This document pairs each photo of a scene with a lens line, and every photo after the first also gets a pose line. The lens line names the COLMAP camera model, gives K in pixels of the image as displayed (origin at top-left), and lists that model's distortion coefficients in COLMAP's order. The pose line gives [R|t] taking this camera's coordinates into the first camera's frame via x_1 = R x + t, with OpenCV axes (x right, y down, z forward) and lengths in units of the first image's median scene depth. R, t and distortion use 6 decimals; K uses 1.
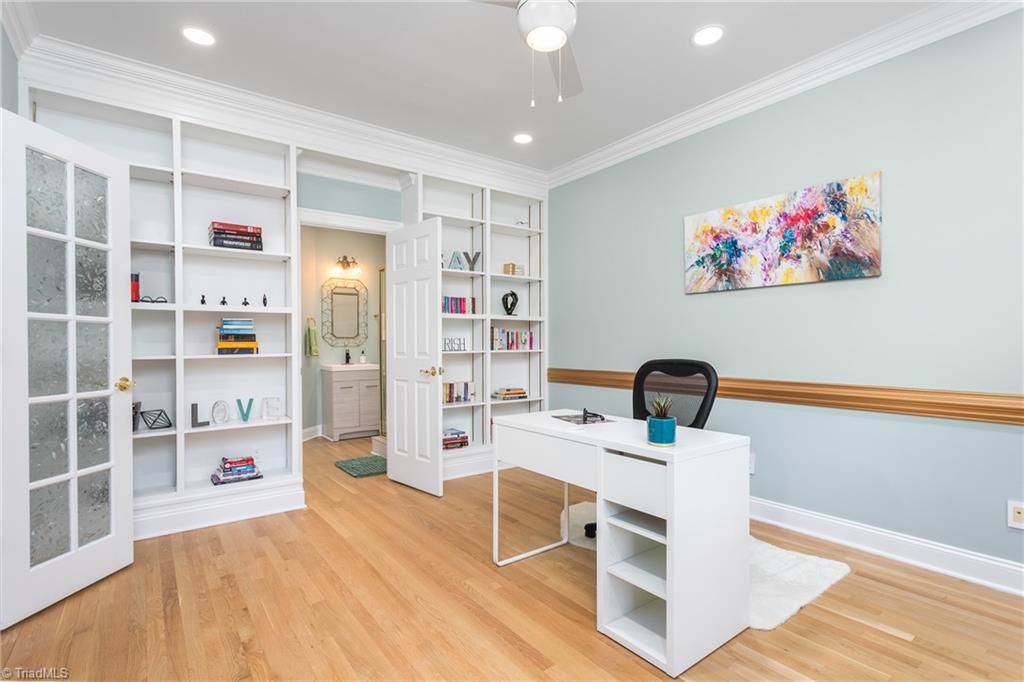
lens RADIAL K [[492.9, 0, 520.8], [0, 492.9, 346.4], [0, 0, 1]] dist [0.003220, 0.000561]
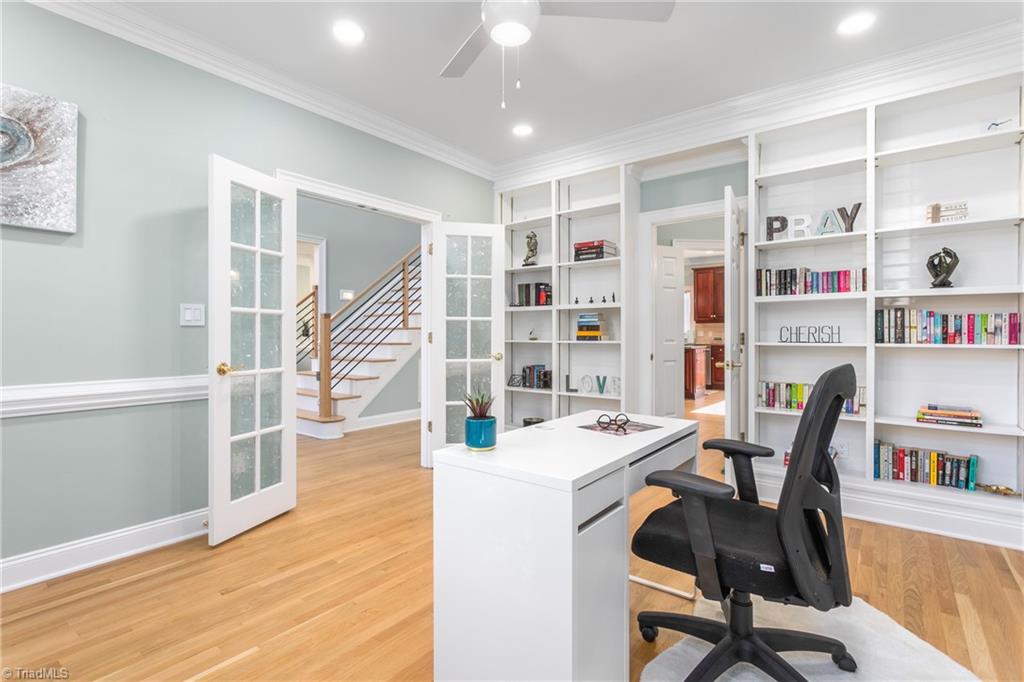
lens RADIAL K [[492.9, 0, 519.5], [0, 492.9, 332.4], [0, 0, 1]] dist [0.003220, 0.000561]
pose [[0.259205, 0.003301, -0.965817, 0.473853], [-0.006820, 0.999975, 0.001587, -0.005155], [0.965798, 0.006175, 0.259221, 0.357158]]
